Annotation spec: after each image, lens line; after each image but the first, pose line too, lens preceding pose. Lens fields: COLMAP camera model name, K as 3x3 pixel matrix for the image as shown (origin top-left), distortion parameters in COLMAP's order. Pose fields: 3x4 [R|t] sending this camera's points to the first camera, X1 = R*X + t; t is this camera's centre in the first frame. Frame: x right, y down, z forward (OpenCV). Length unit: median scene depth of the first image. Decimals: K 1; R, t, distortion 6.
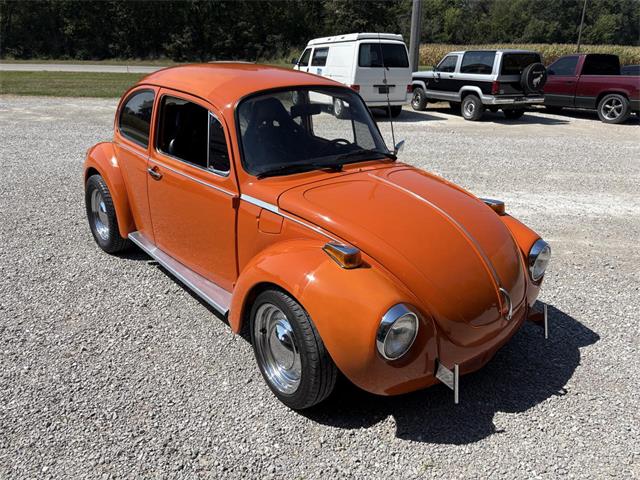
lens RADIAL K [[485.6, 0, 323.1], [0, 485.6, 237.5], [0, 0, 1]] dist [0.045599, -0.047734]
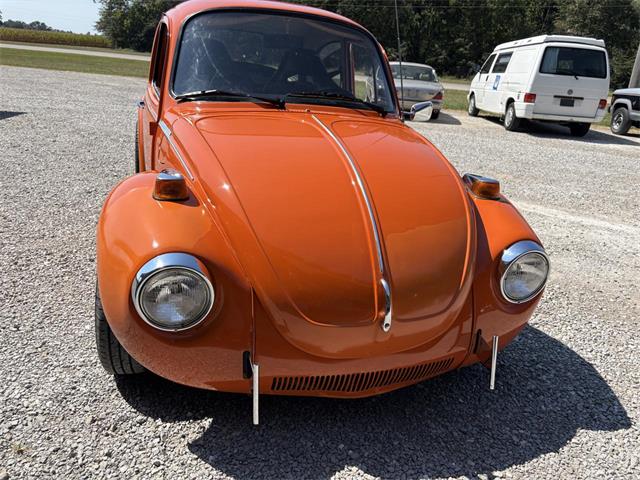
lens RADIAL K [[490.2, 0, 324.1], [0, 490.2, 238.3], [0, 0, 1]] dist [0.036262, -0.039890]
pose [[0.913719, 0.186911, -0.360806, 0.087266], [-0.199251, 0.979944, 0.003056, 0.010904], [0.354141, 0.069098, 0.932636, 0.060795]]
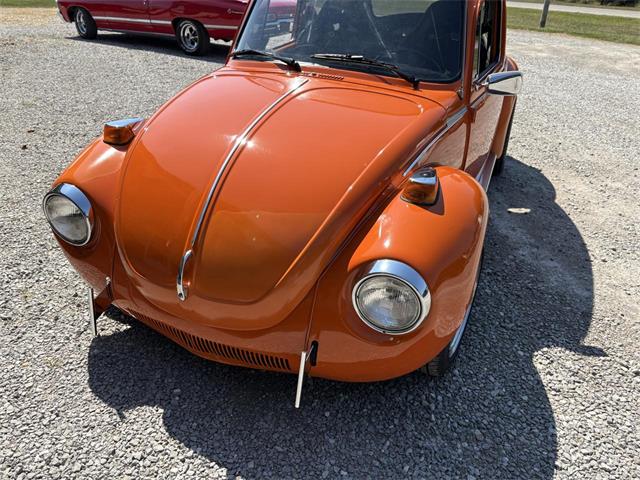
lens RADIAL K [[485.6, 0, 321.0], [0, 485.6, 242.5], [0, 0, 1]] dist [0.045599, -0.047734]
pose [[0.451000, 0.423888, -0.785441, 0.161260], [-0.348289, 0.893837, 0.282400, -0.025996], [0.821762, 0.146198, 0.550756, 0.132284]]
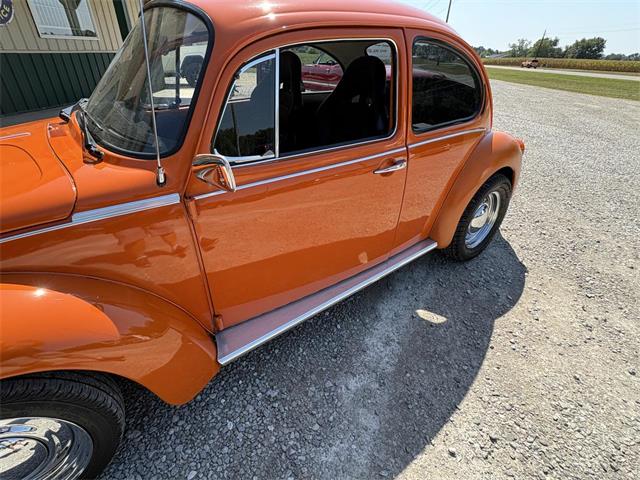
lens RADIAL K [[306.7, 0, 315.4], [0, 306.7, 240.6], [0, 0, 1]] dist [-0.000657, -0.000274]
pose [[-0.071677, 0.505009, -0.860133, 0.102051], [-0.387649, 0.780453, 0.490531, -0.076851], [0.919016, 0.368590, 0.139826, 0.277680]]
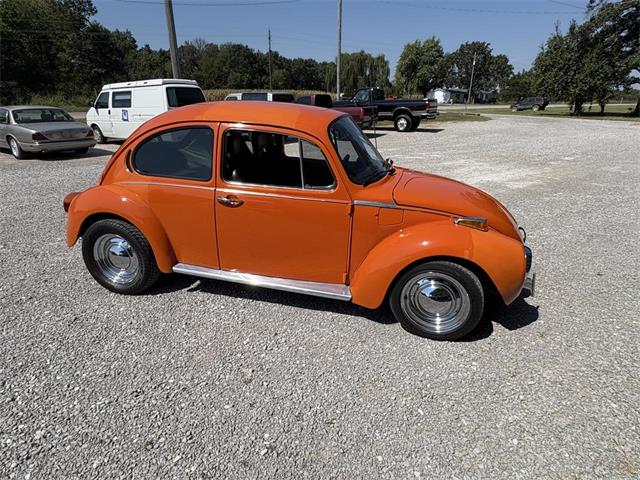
lens RADIAL K [[365.3, 0, 316.0], [0, 365.3, 239.7], [0, 0, 1]] dist [-0.001525, 0.000815]
pose [[0.831602, -0.216290, 0.511524, -0.146307], [0.209133, 0.975207, 0.072356, -0.015473], [-0.514492, 0.046806, 0.856217, 0.047278]]
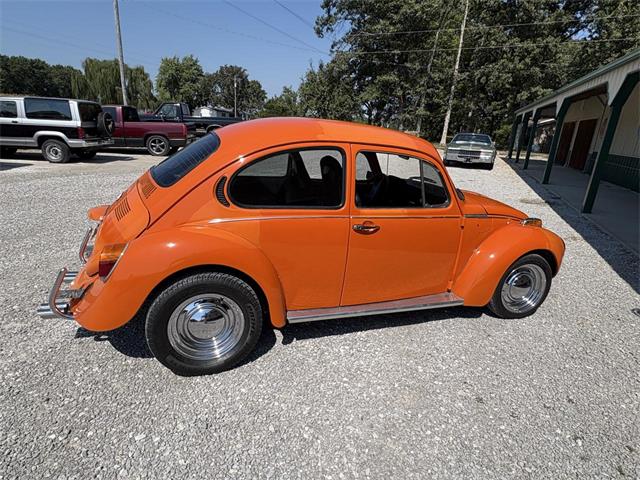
lens RADIAL K [[365.3, 0, 318.9], [0, 365.3, 242.7], [0, 0, 1]] dist [-0.001525, 0.000815]
pose [[0.367791, -0.287596, 0.884318, -0.249873], [0.282574, 0.940569, 0.188366, -0.064704], [-0.885935, 0.180606, 0.427200, 0.182053]]
